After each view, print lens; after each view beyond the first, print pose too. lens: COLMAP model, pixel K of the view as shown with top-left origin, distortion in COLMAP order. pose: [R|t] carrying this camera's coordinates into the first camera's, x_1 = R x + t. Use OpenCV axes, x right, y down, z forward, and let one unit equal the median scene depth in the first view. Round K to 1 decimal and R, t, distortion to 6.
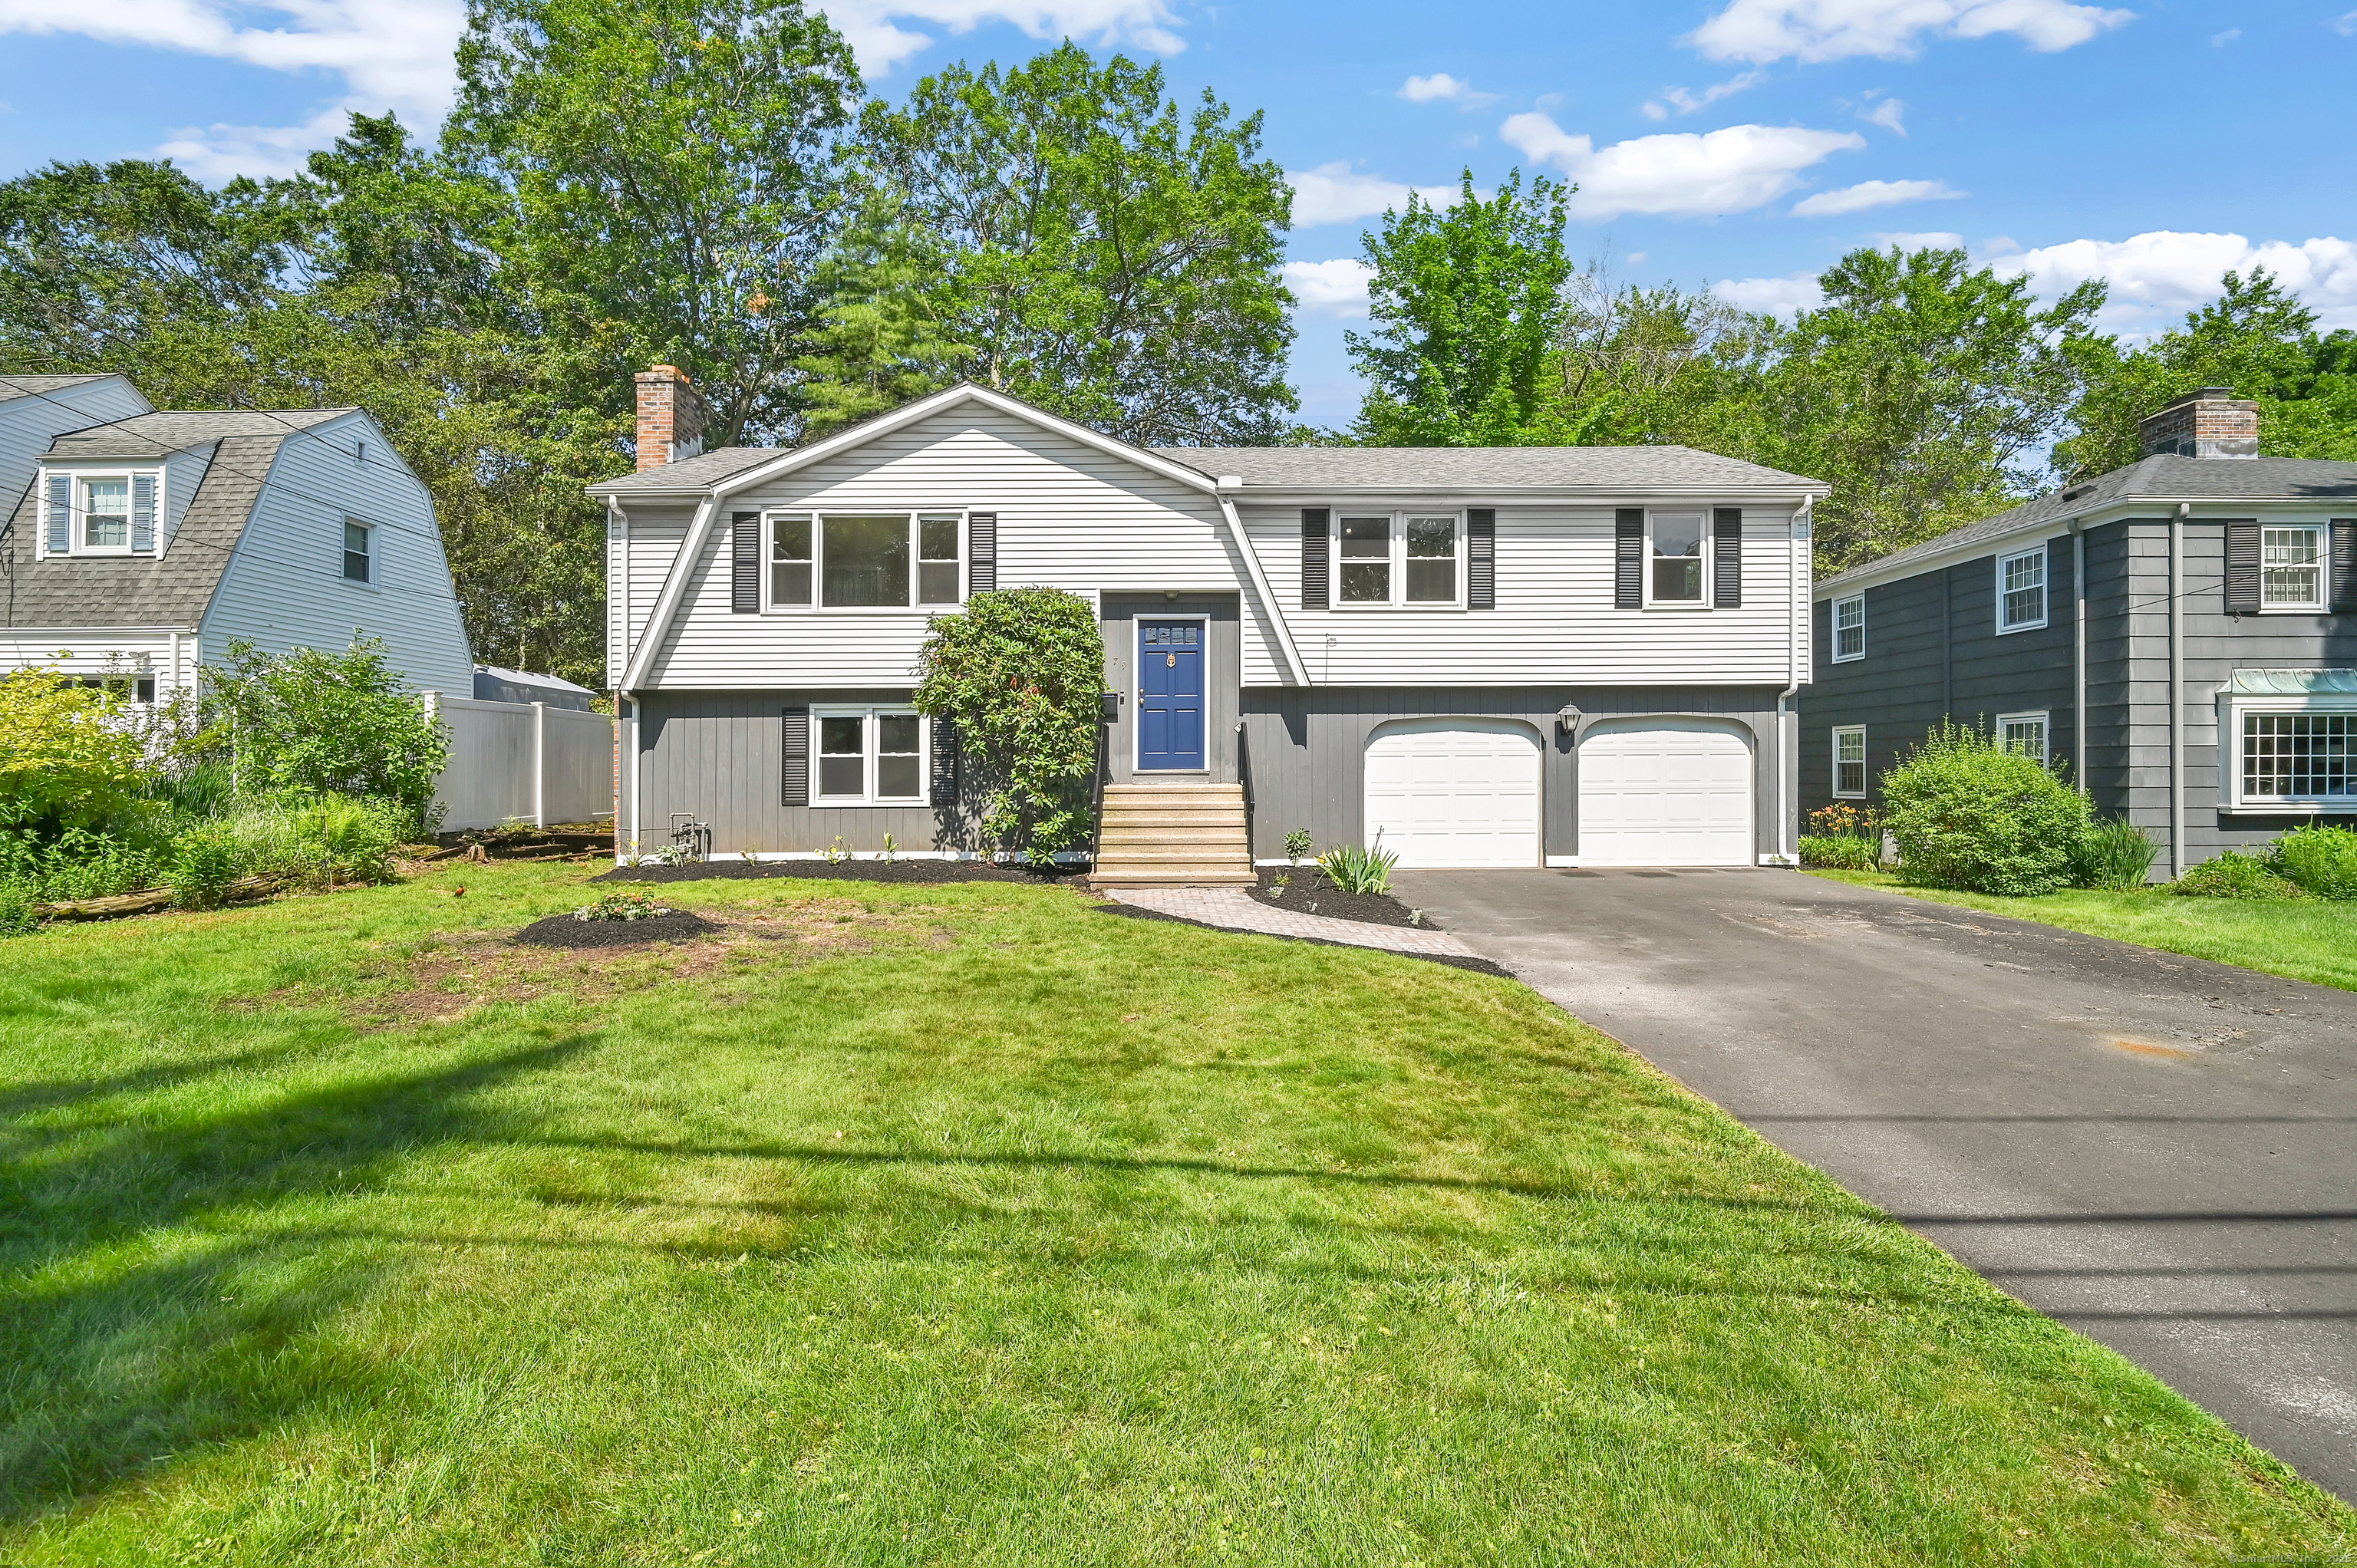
lens RADIAL K [[1159.4, 0, 1178.5], [0, 1159.4, 784.0], [0, 0, 1]] dist [-0.008297, -0.001161]
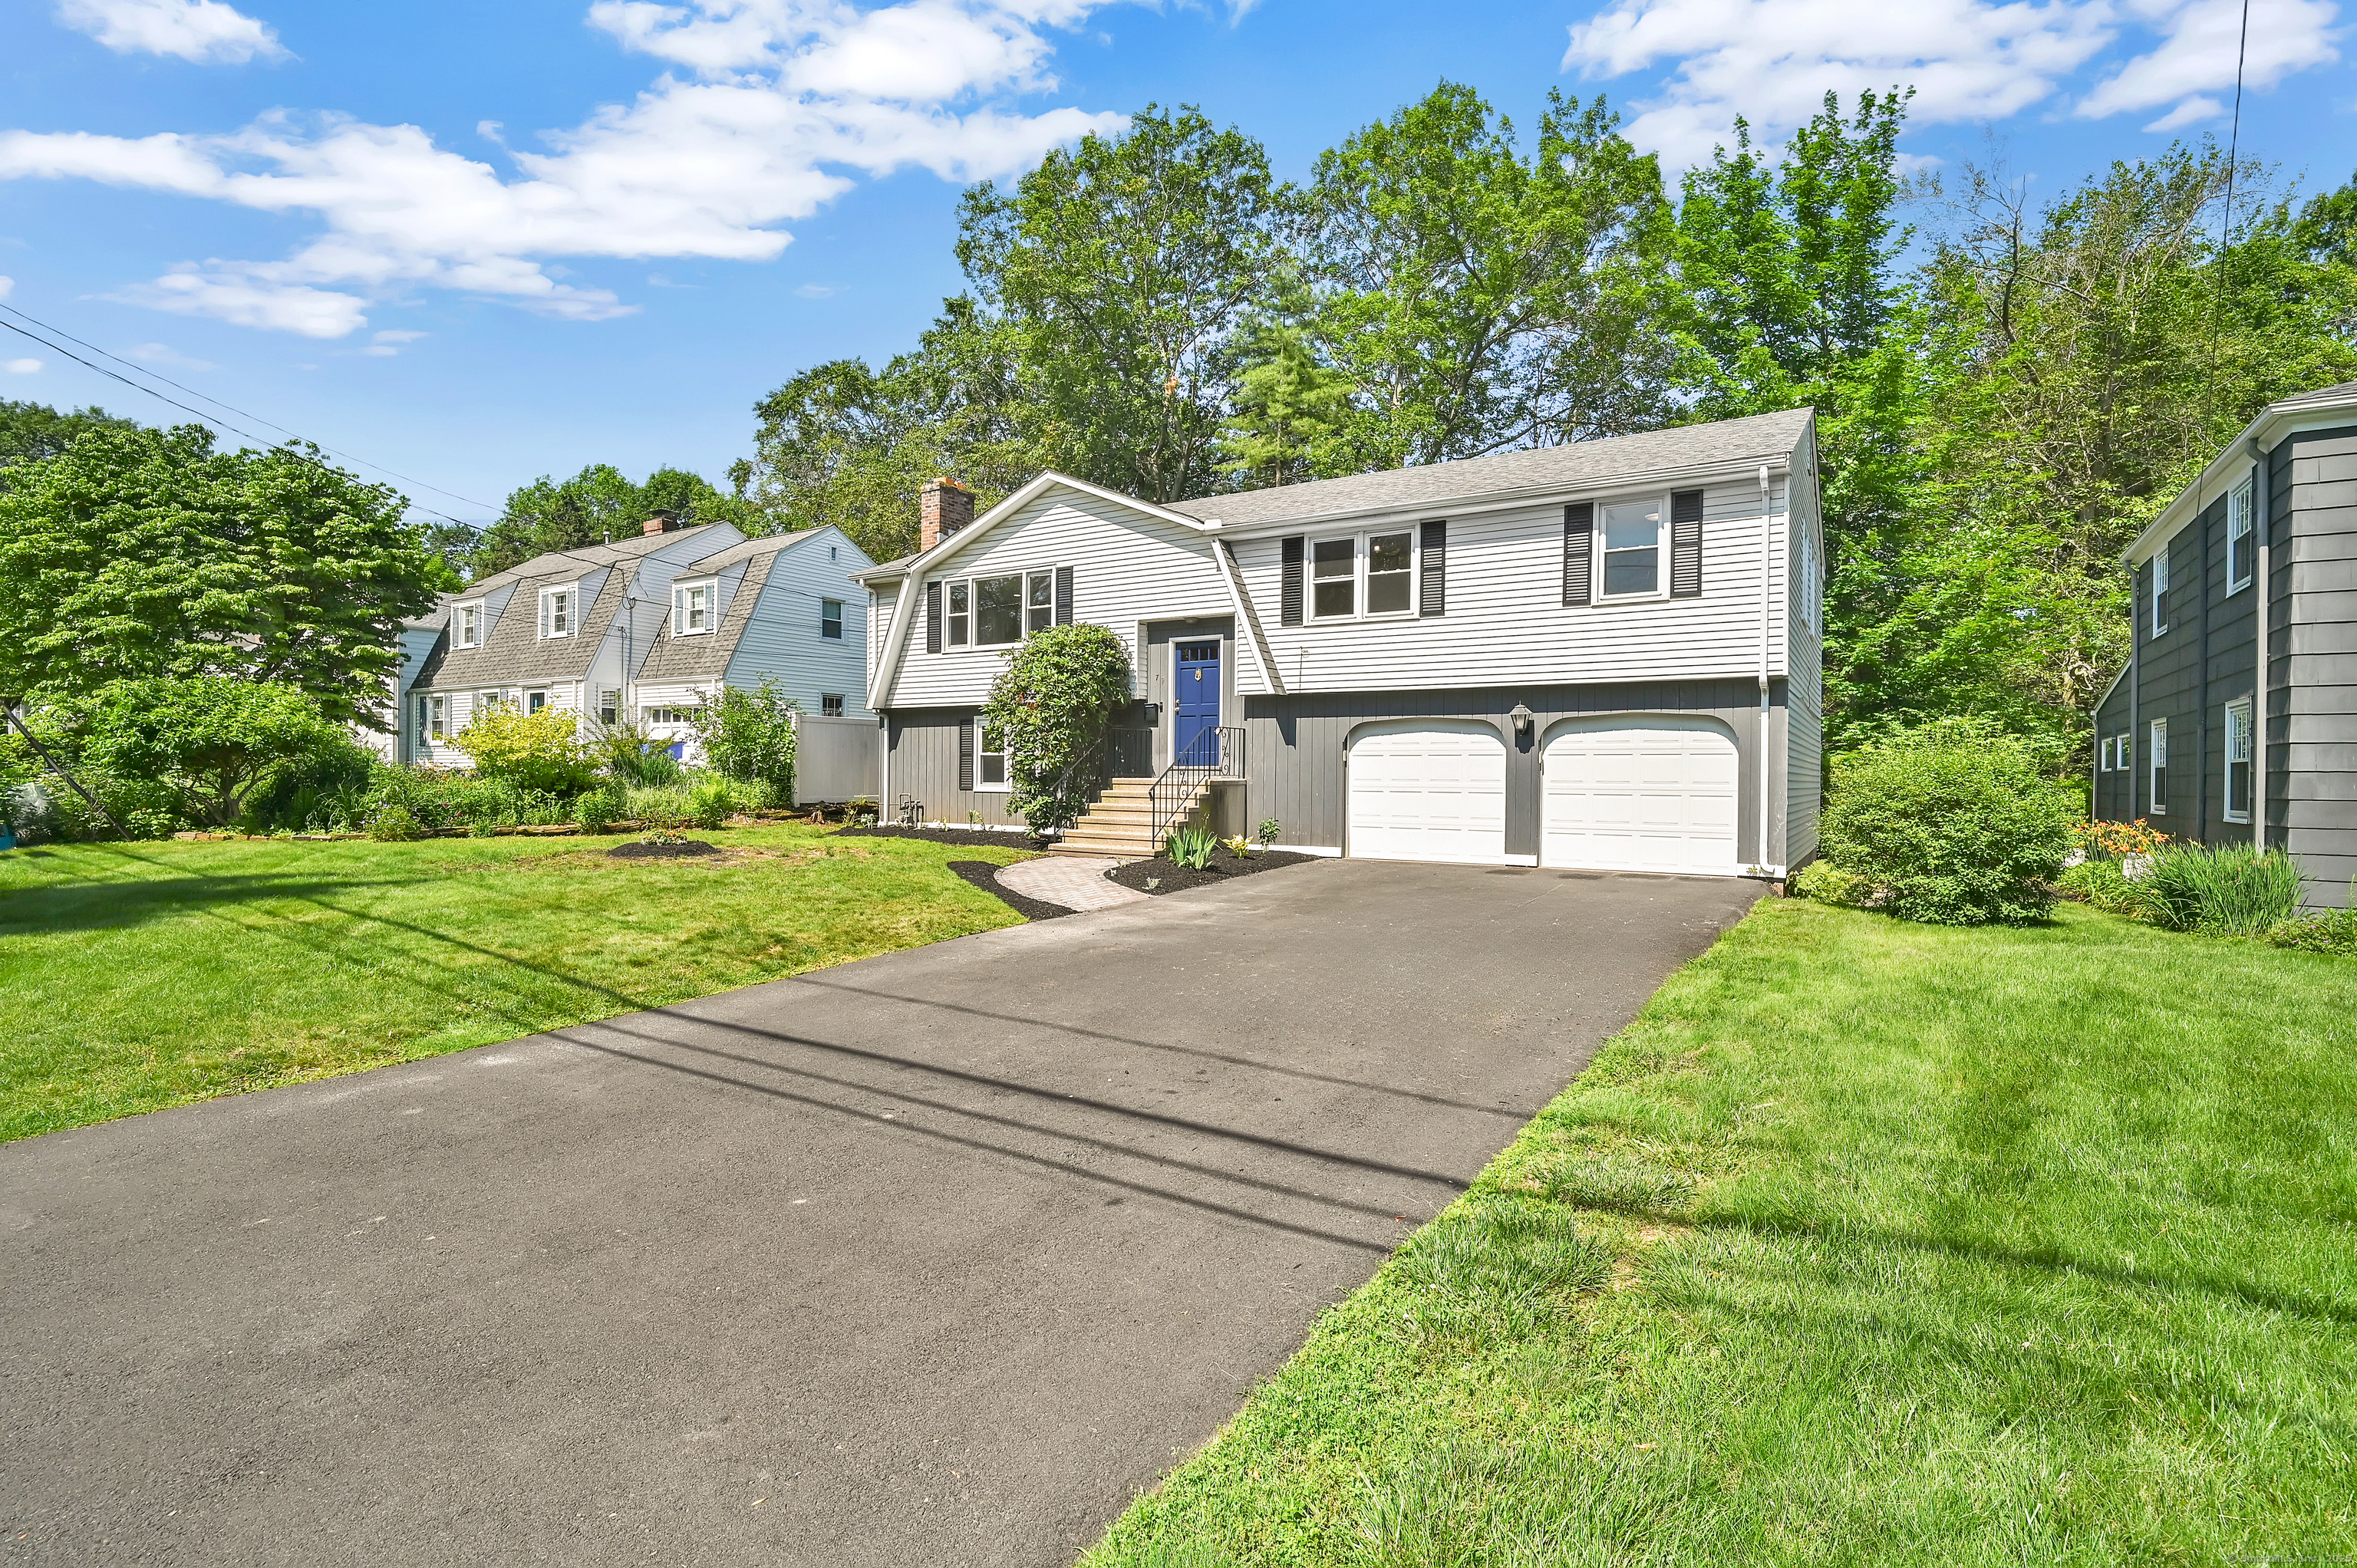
lens RADIAL K [[1121.0, 0, 1184.7], [0, 1121.0, 778.7], [0, 0, 1]] dist [-0.002925, -0.000227]
pose [[0.835478, 0.014048, -0.549344, 0.633559], [-0.013052, 0.999898, 0.005720, -0.006000], [0.549368, 0.002391, 0.835577, 0.023543]]
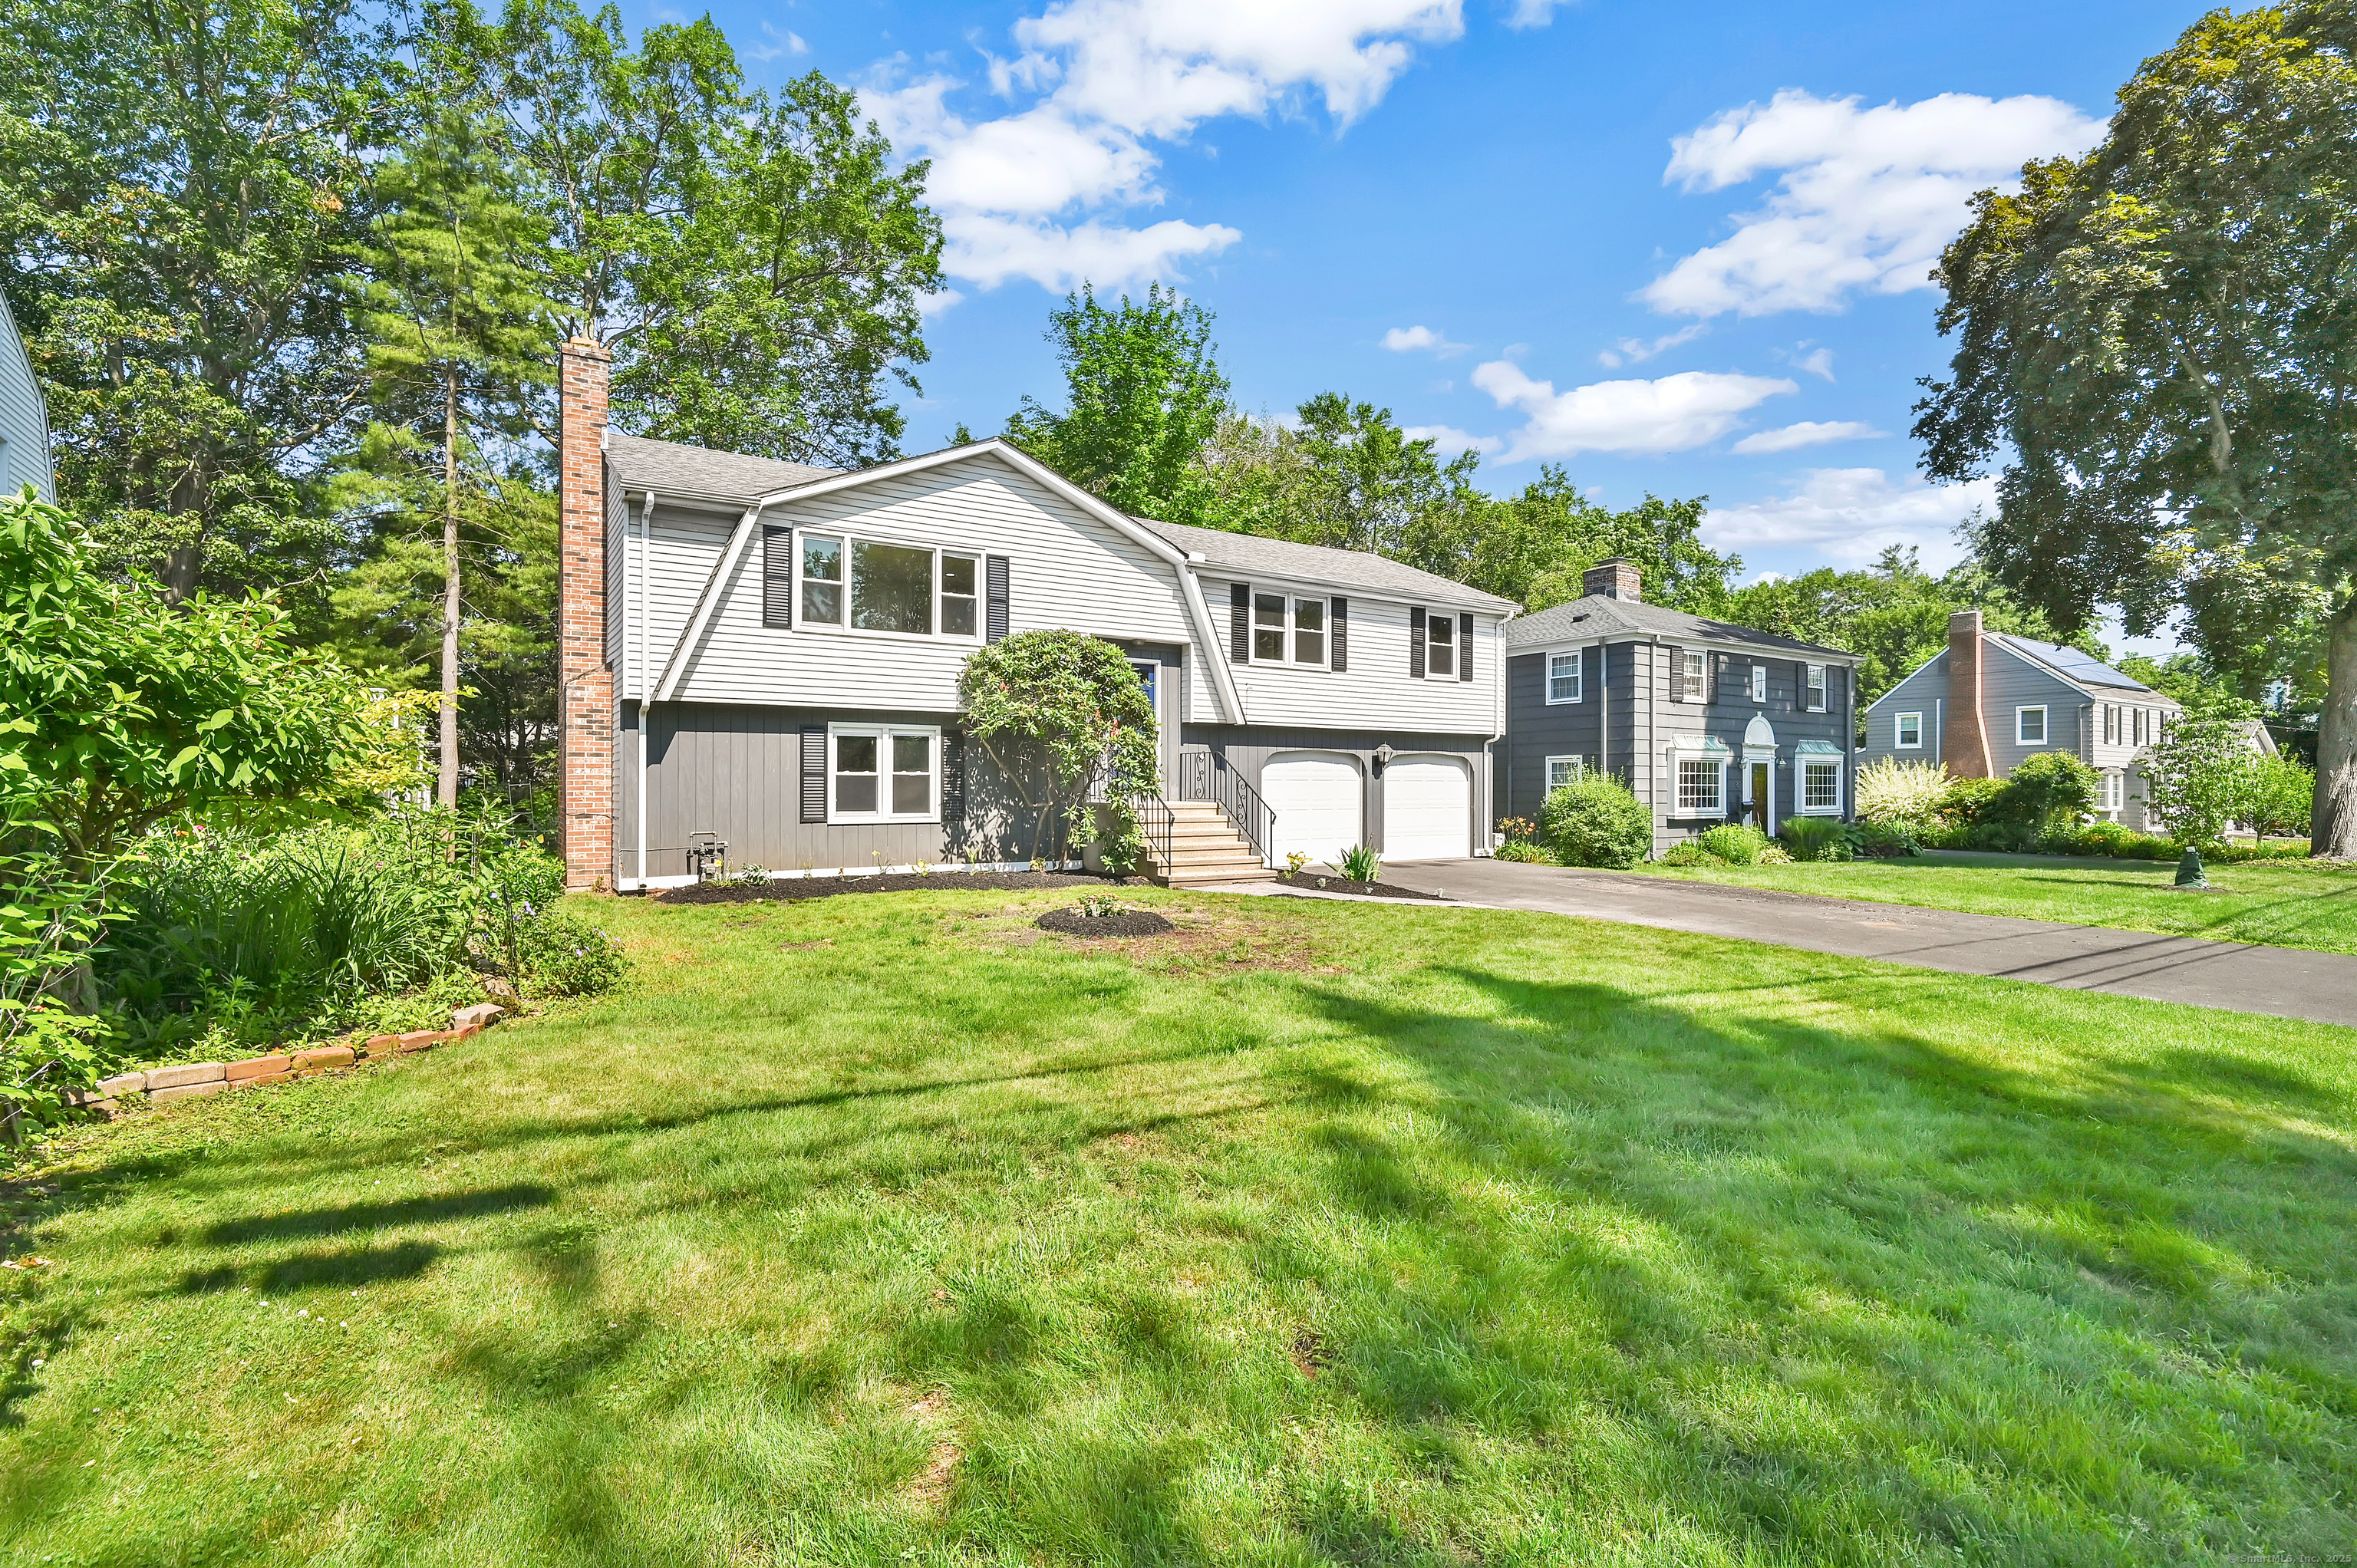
lens RADIAL K [[1183.4, 0, 1217.0], [0, 1183.4, 808.3], [0, 0, 1]] dist [-0.000223, -0.000087]
pose [[0.818385, -0.003162, 0.574661, -0.645860], [0.001536, 0.999993, 0.003316, 0.003761], [-0.574668, -0.001831, 0.818385, -0.047322]]
